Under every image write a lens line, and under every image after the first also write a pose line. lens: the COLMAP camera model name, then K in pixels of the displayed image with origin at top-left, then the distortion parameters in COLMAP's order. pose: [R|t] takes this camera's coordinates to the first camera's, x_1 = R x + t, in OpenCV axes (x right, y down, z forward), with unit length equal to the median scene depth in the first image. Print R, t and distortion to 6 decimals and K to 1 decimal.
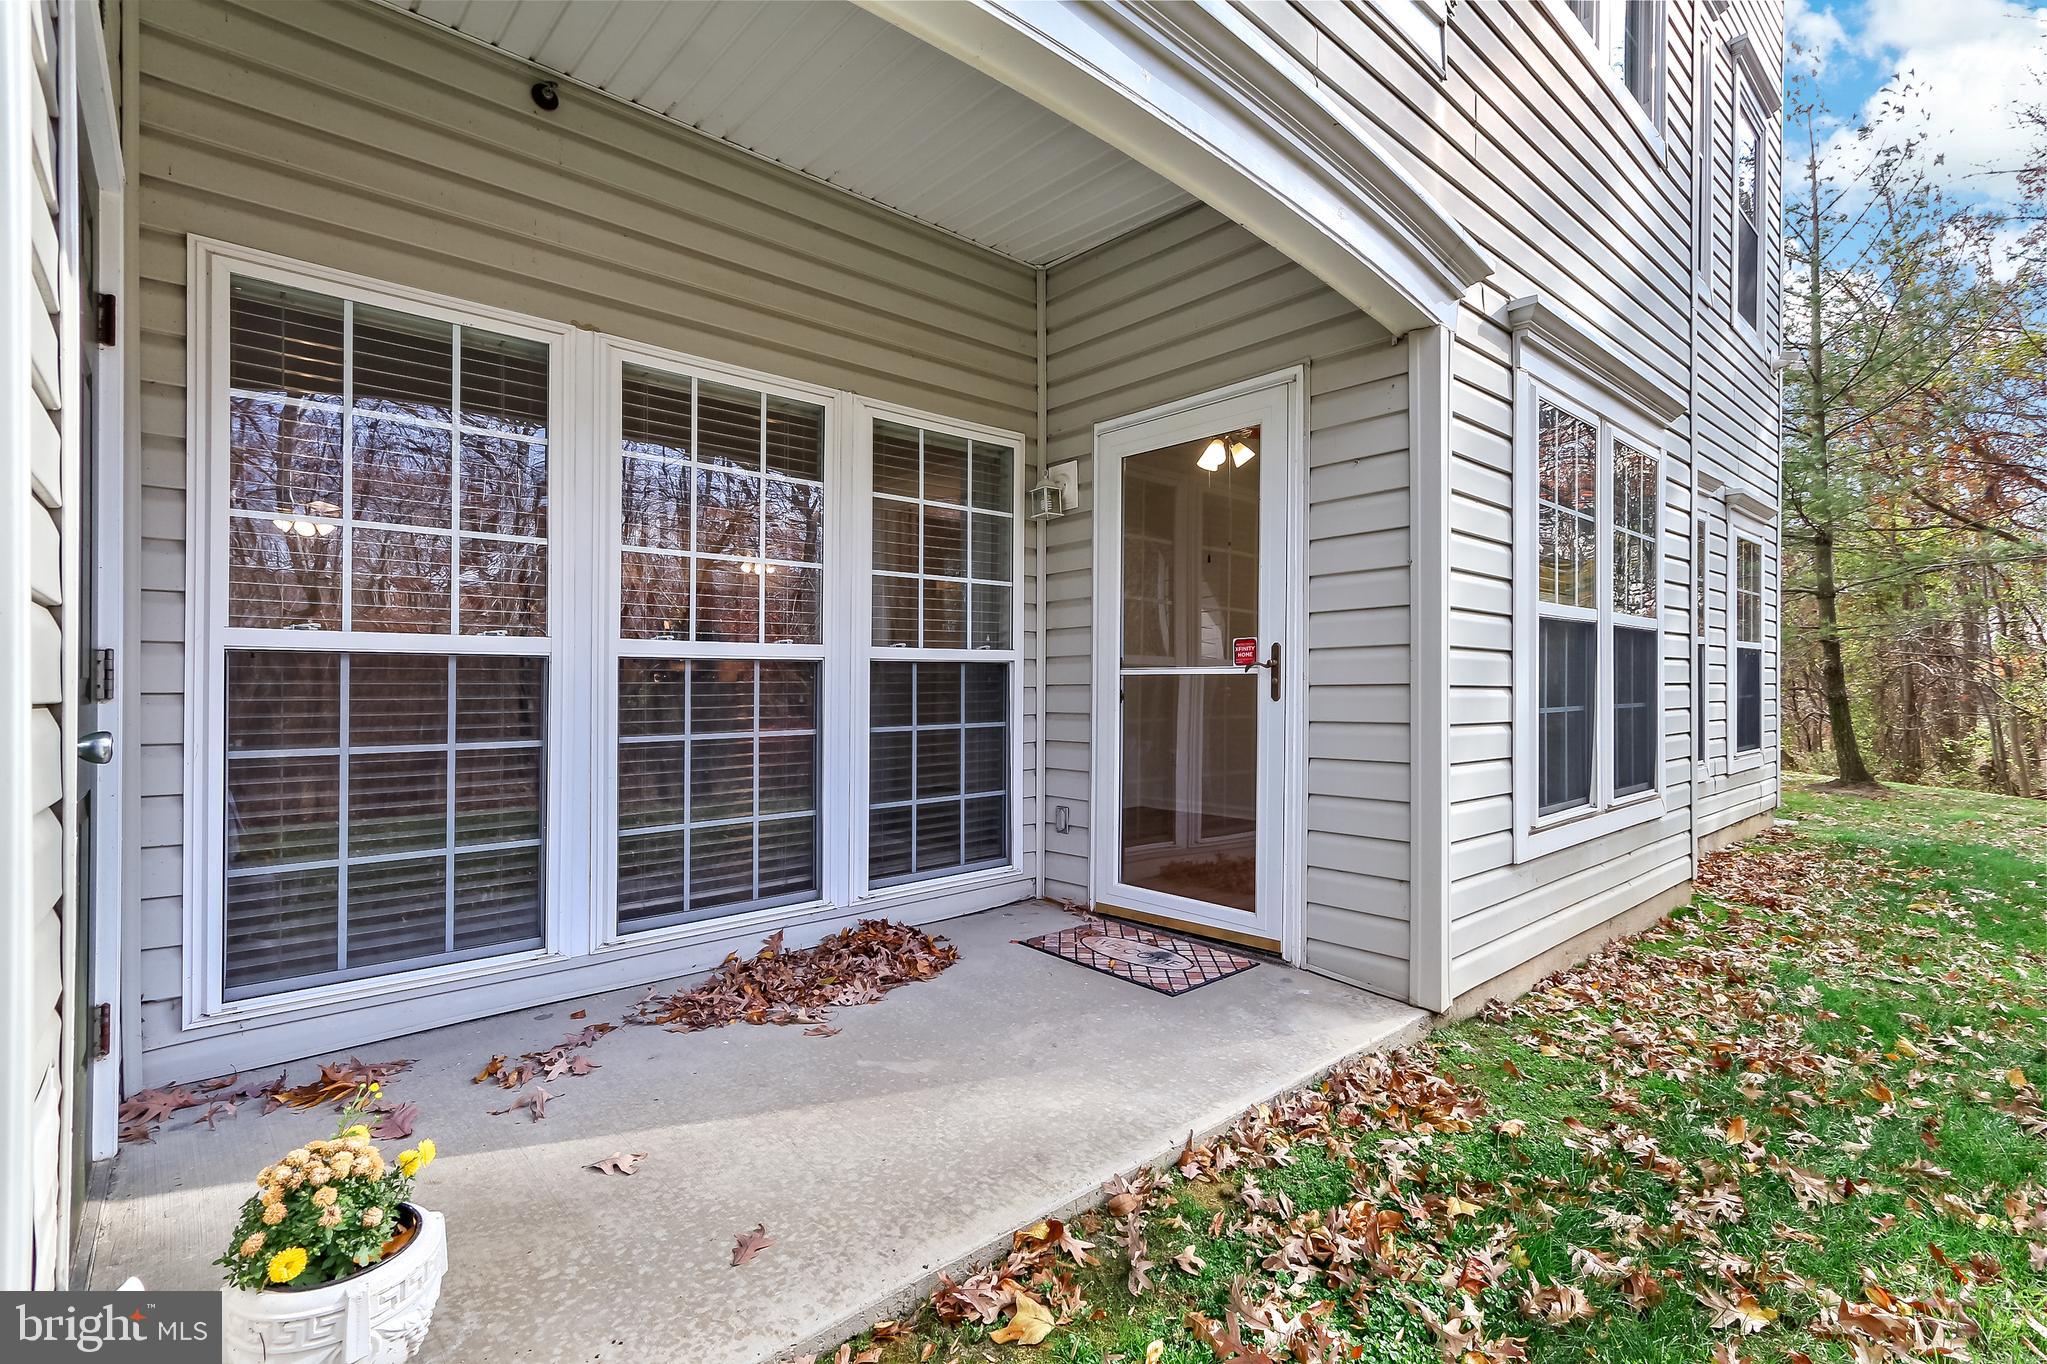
lens RADIAL K [[944.7, 0, 1028.2], [0, 944.7, 689.1], [0, 0, 1]] dist [-0.001617, 0.004659]
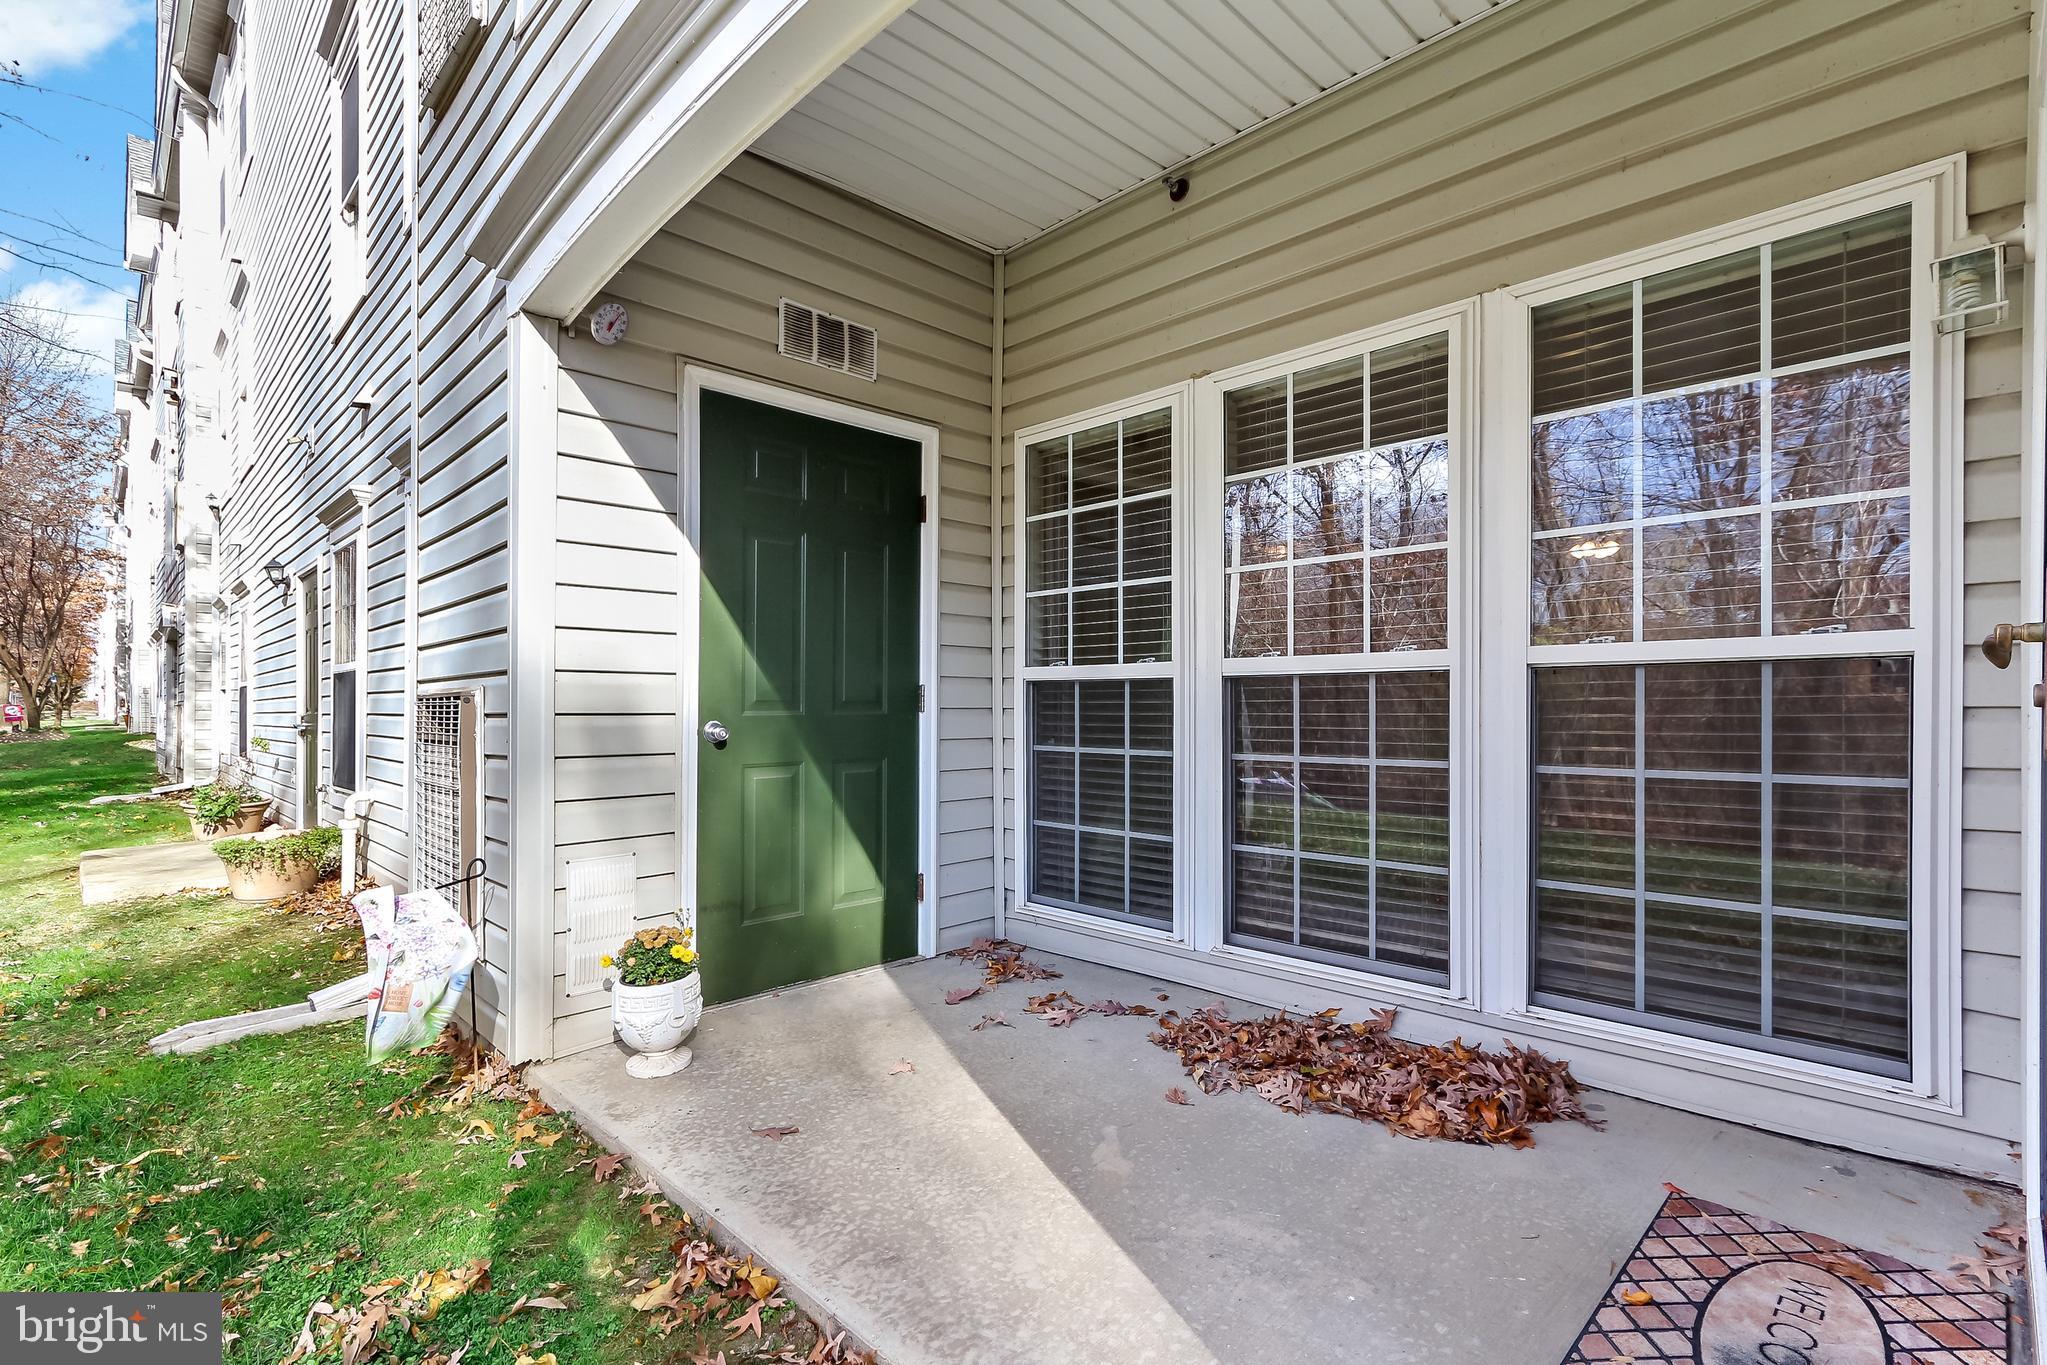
lens RADIAL K [[944.7, 0, 1028.4], [0, 944.7, 692.8], [0, 0, 1]] dist [-0.001617, 0.004659]
pose [[0.050134, -0.005765, -0.998726, 0.568072], [0.003649, 0.999978, -0.005589, -0.010330], [0.998736, -0.003364, 0.050154, 0.696878]]
